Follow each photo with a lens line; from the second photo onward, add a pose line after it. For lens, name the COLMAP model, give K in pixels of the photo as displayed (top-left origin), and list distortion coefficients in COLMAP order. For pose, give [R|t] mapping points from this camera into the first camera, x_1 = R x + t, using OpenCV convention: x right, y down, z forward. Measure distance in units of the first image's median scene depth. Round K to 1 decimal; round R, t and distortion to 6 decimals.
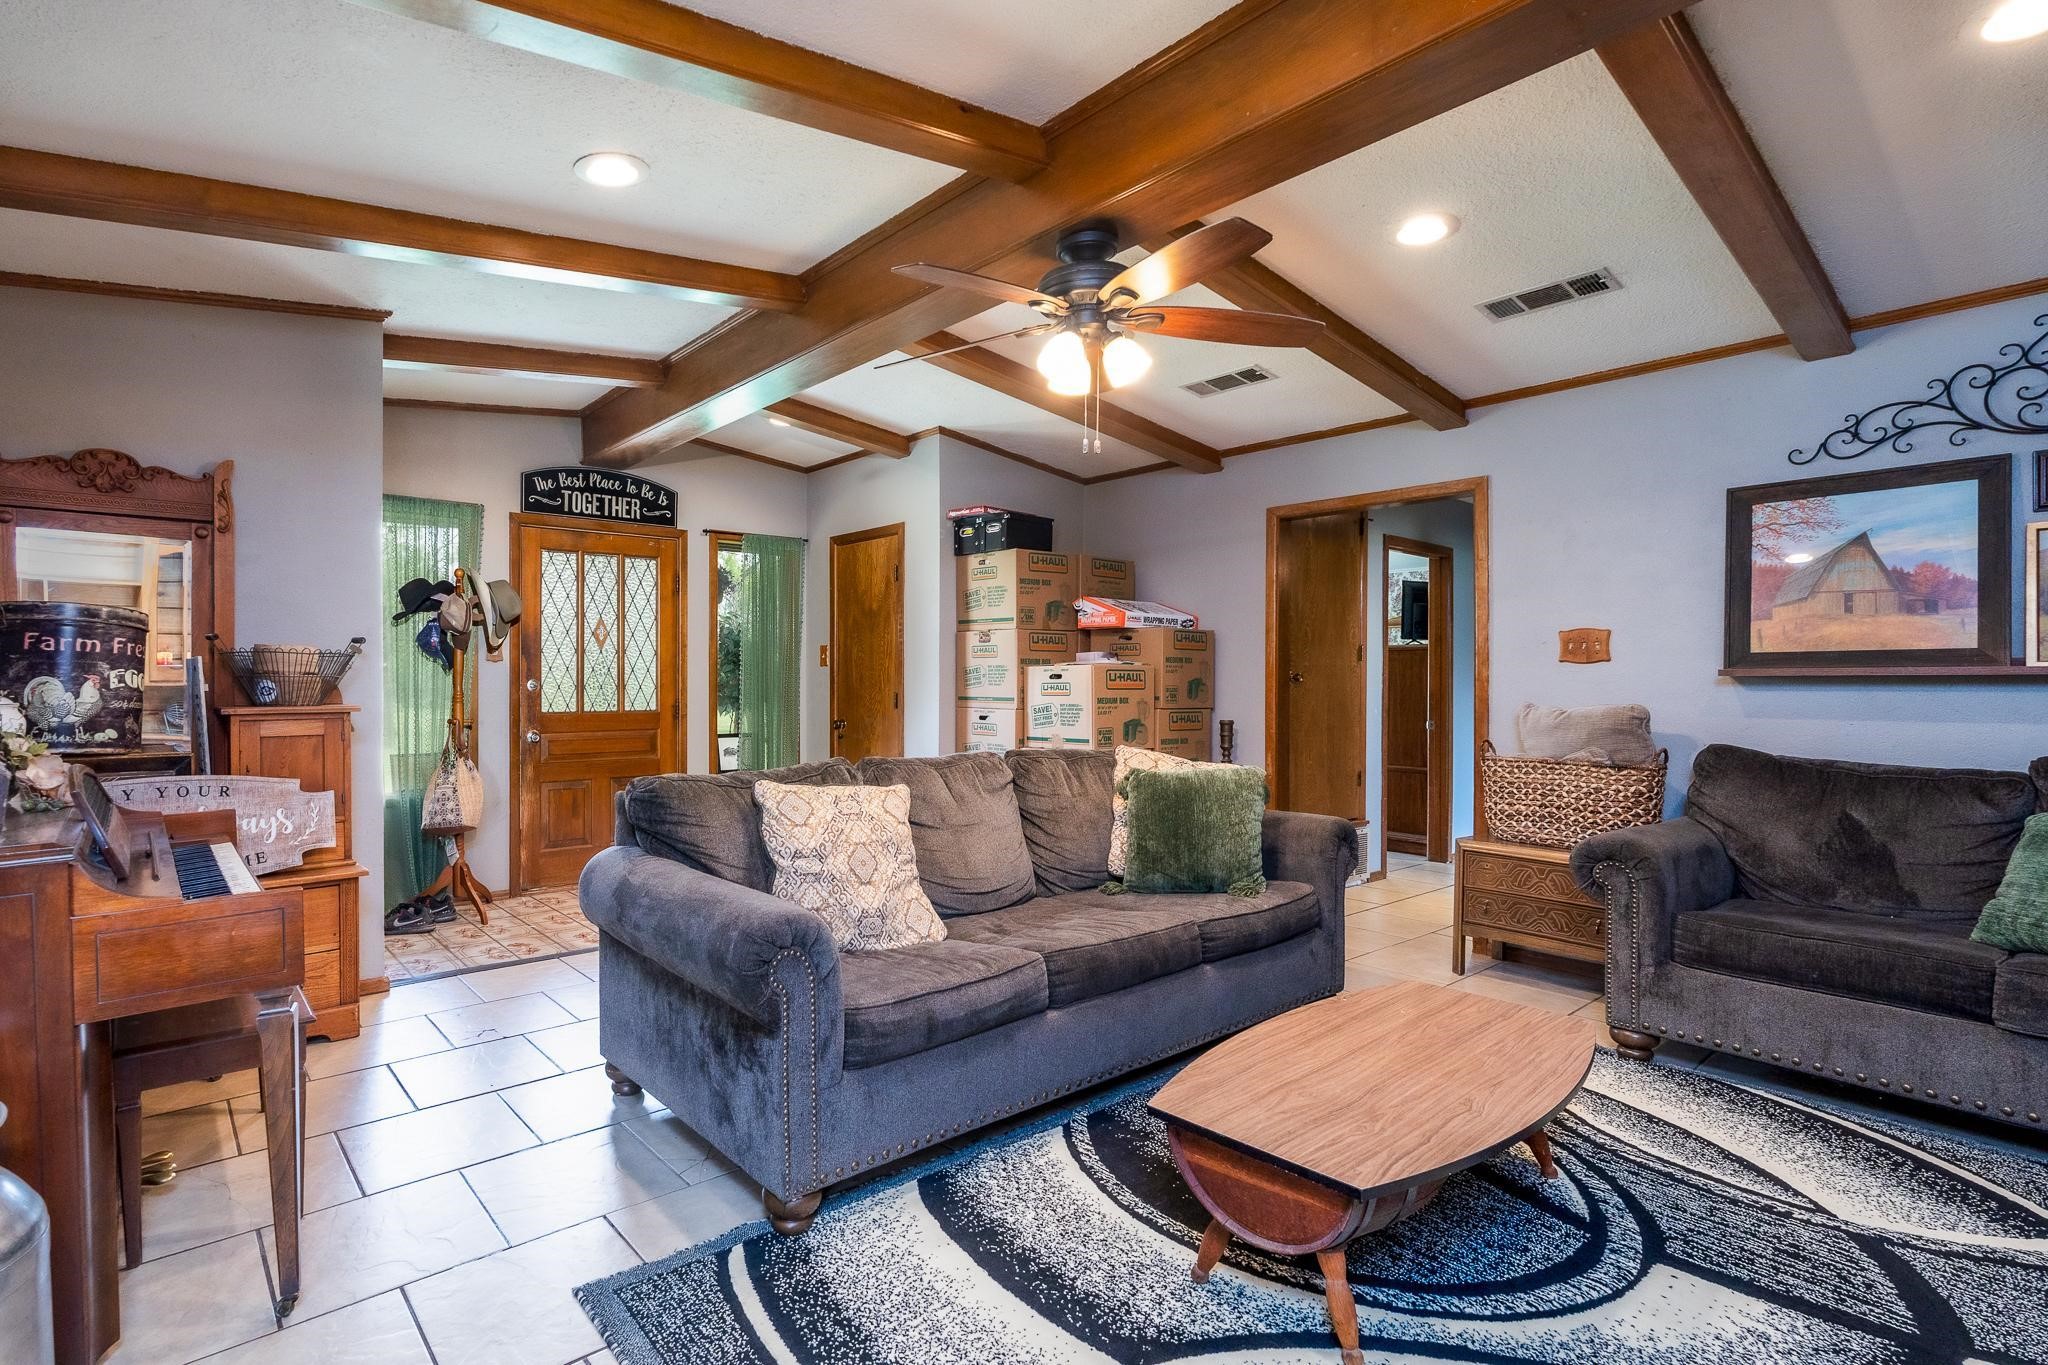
lens RADIAL K [[972.2, 0, 879.8], [0, 972.2, 673.8], [0, 0, 1]] dist [0.005109, -0.002255]
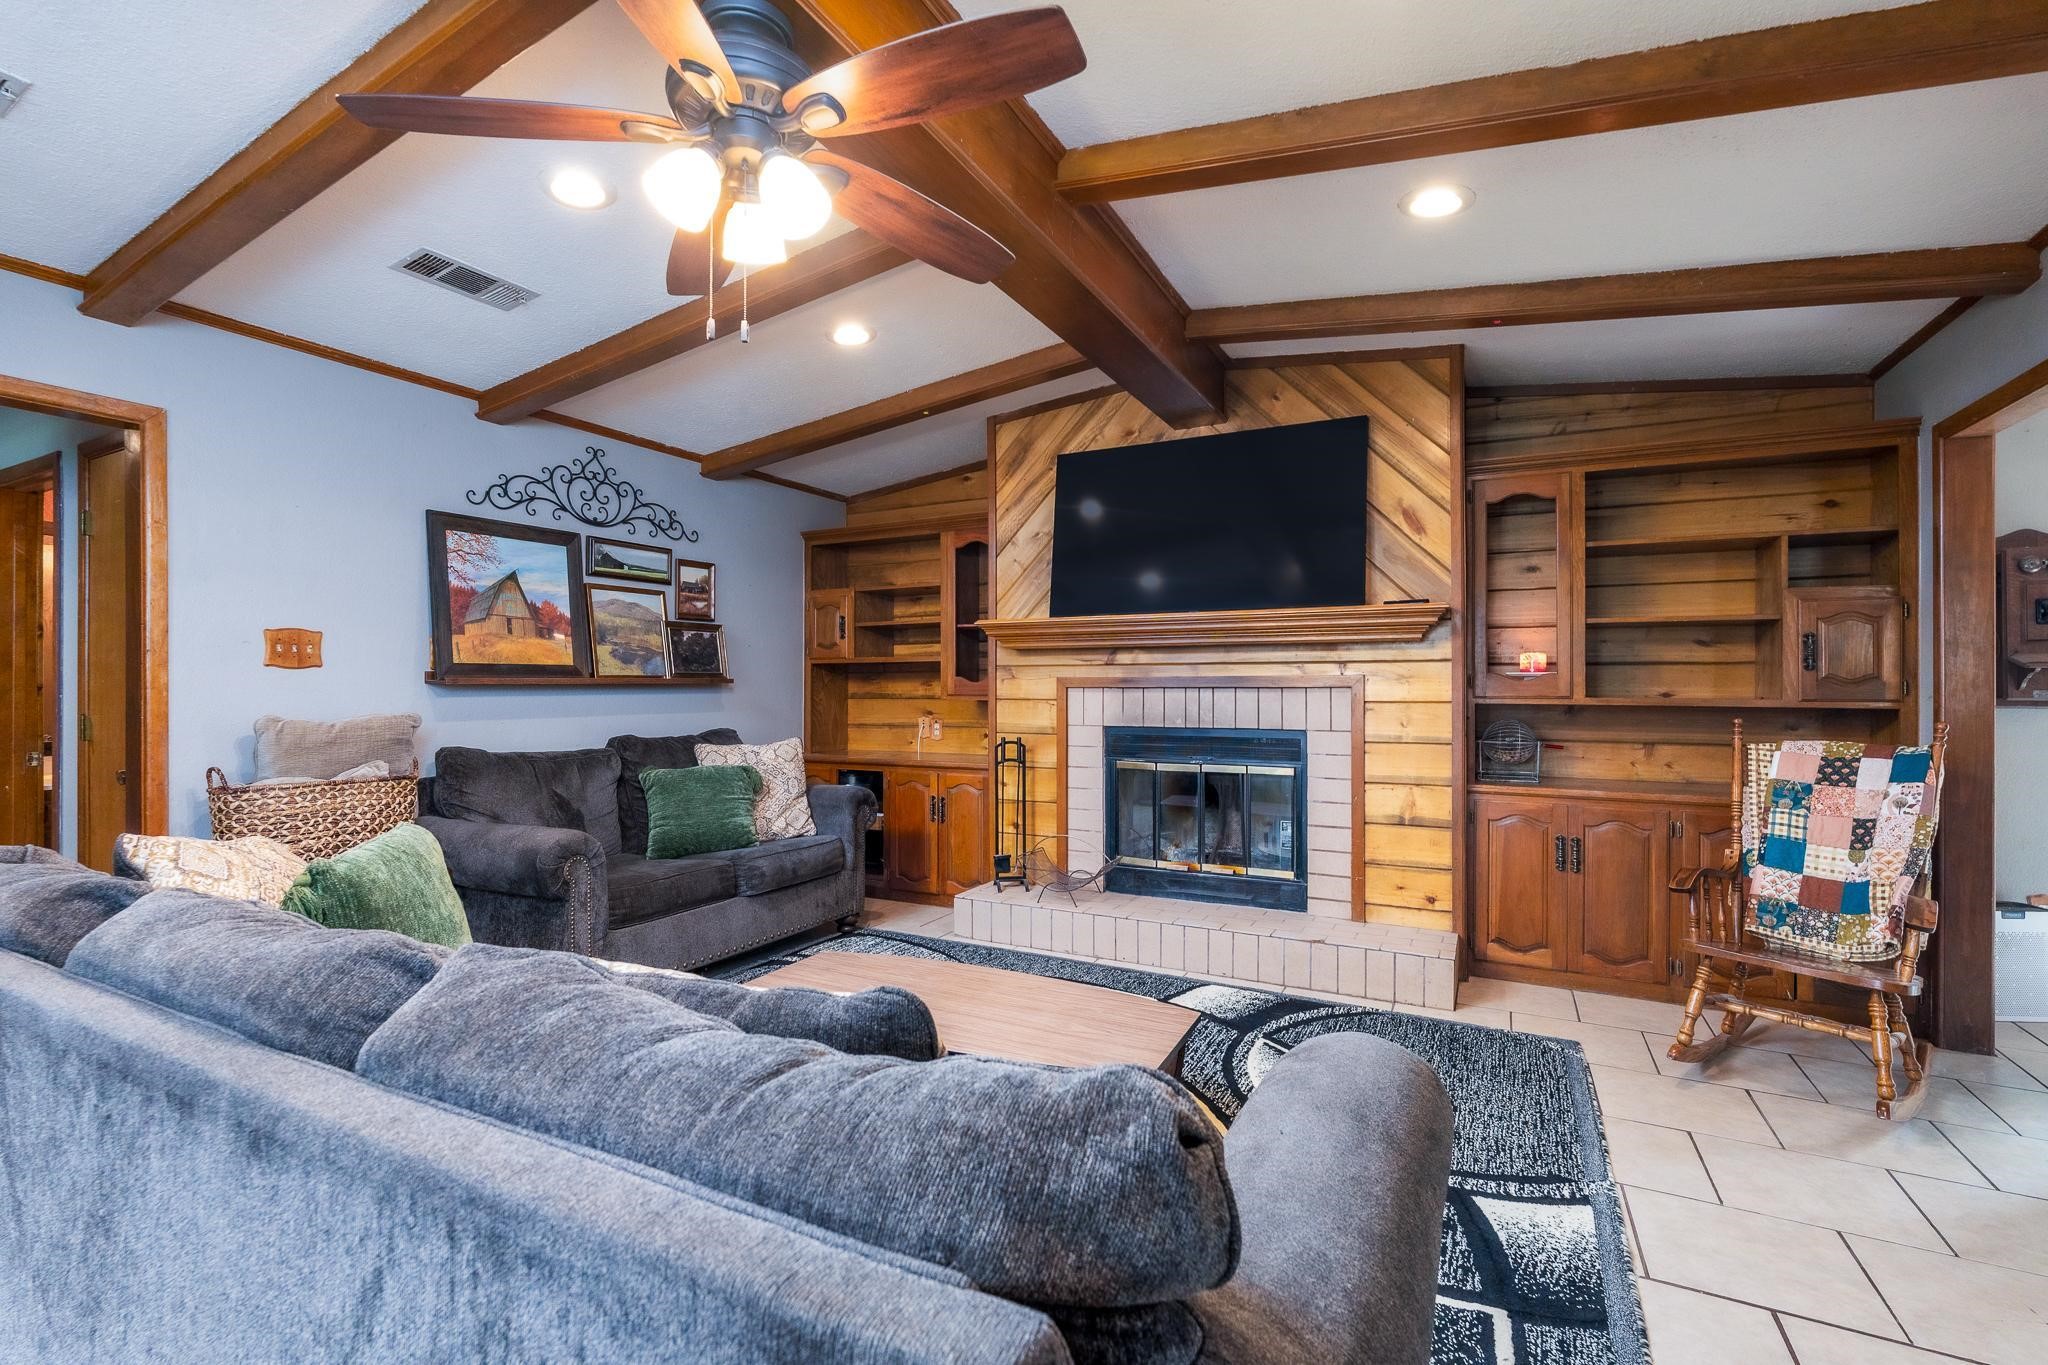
lens RADIAL K [[906.0, 0, 1018.3], [0, 906.0, 686.5], [0, 0, 1]] dist [-0.004199, 0.001452]
pose [[-0.430422, -0.000741, 0.902628, -0.303901], [-0.005431, 0.999984, -0.001769, 0.003482], [-0.902612, -0.005664, -0.430419, 0.828334]]
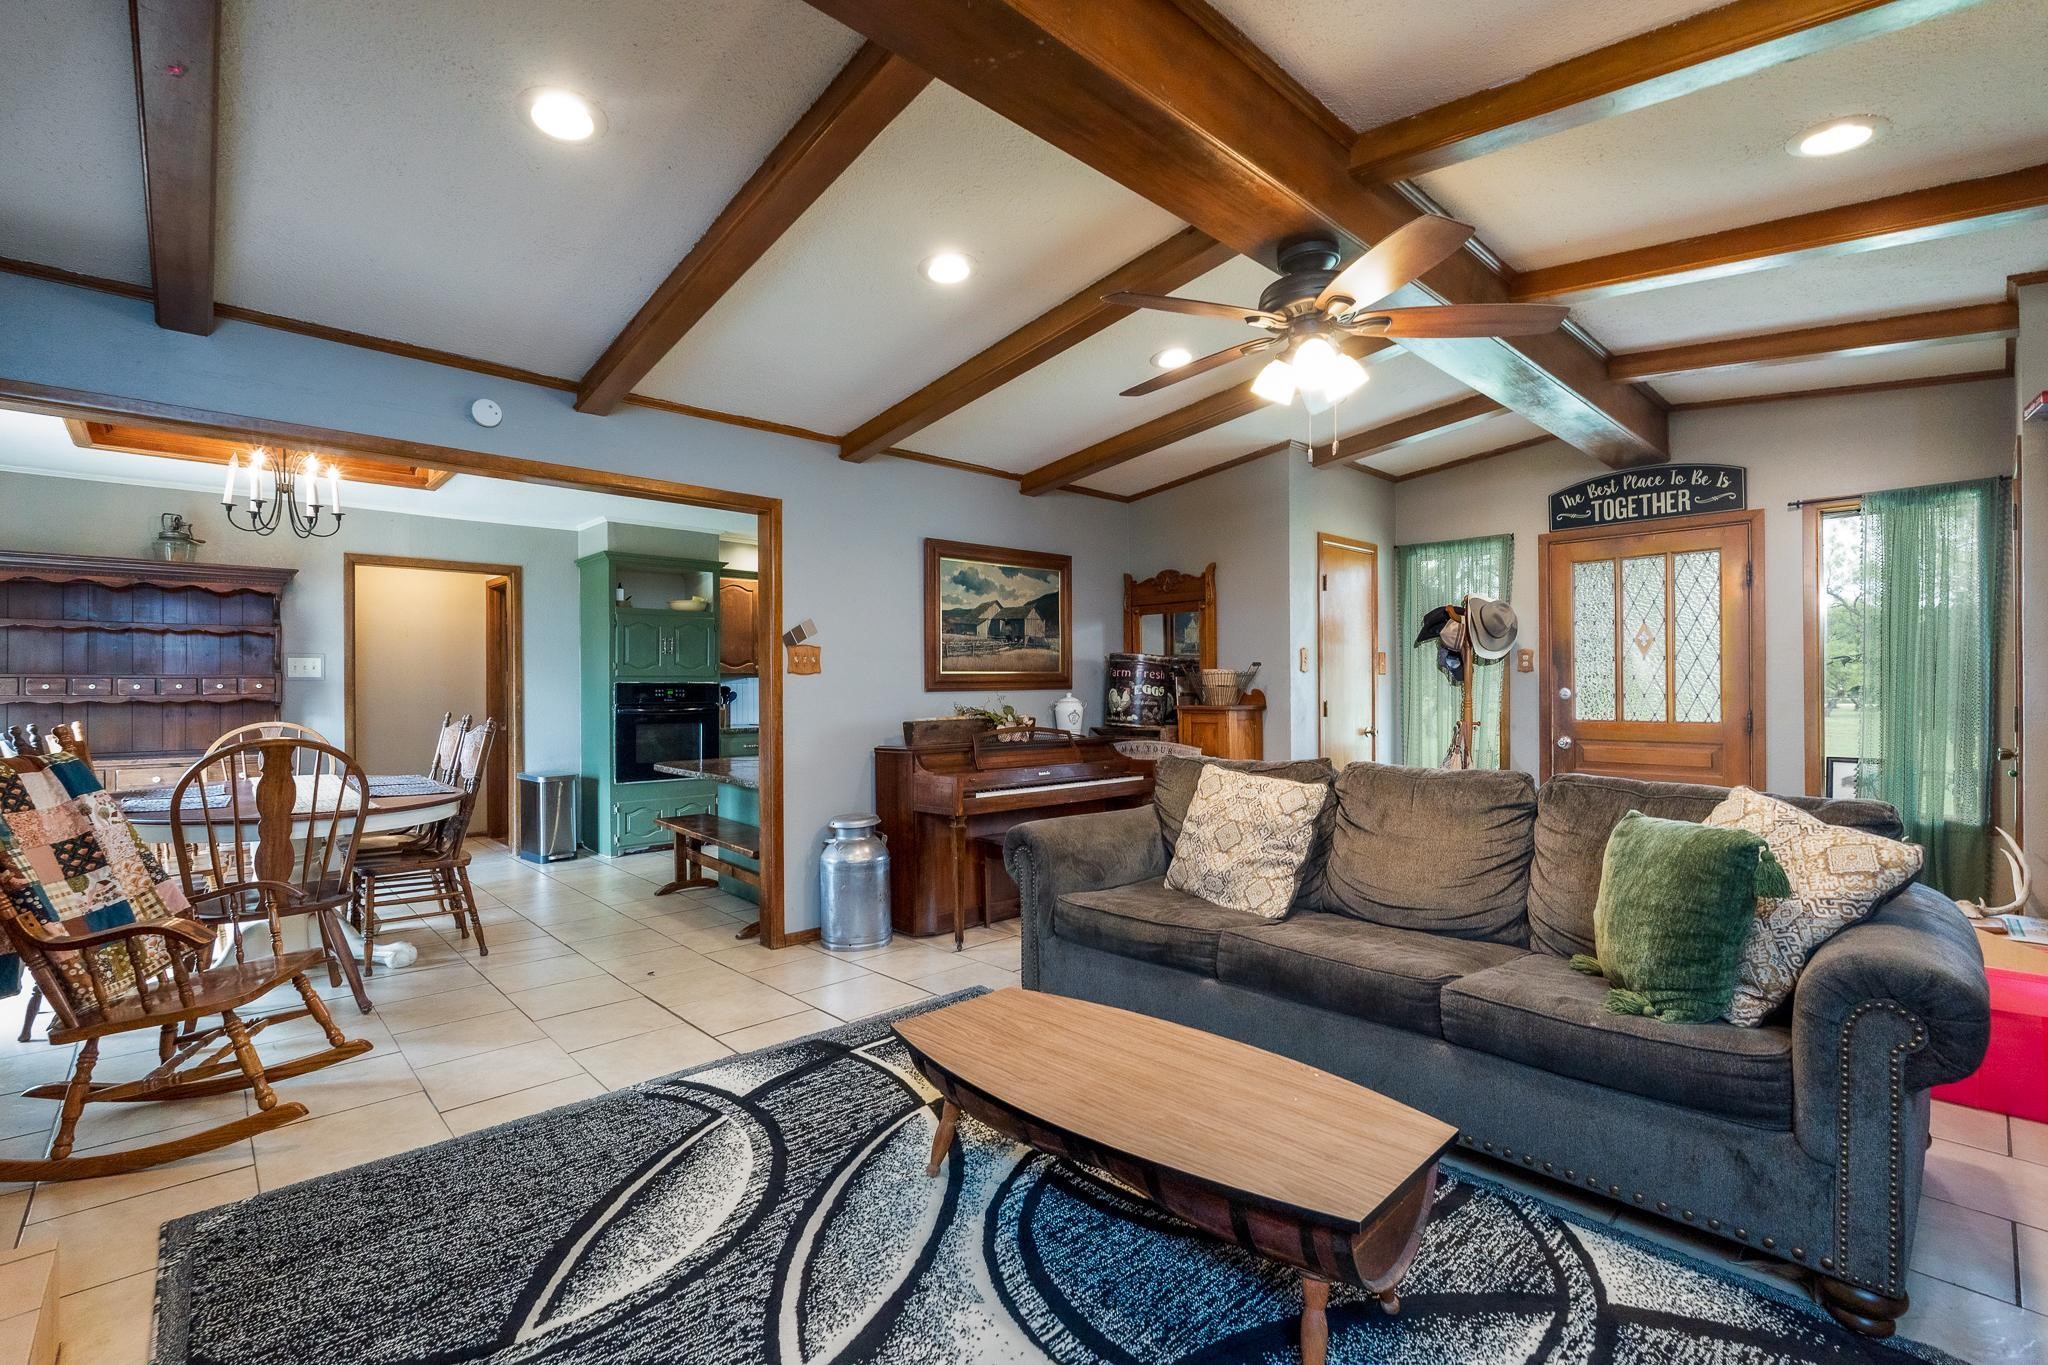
lens RADIAL K [[906.0, 0, 1009.0], [0, 906.0, 681.1], [0, 0, 1]] dist [-0.004199, 0.001452]
pose [[0.090254, -0.011270, -0.995855, 0.840384], [0.008619, 0.999907, -0.010535, 0.004764], [0.995882, -0.007632, 0.090342, 0.464035]]
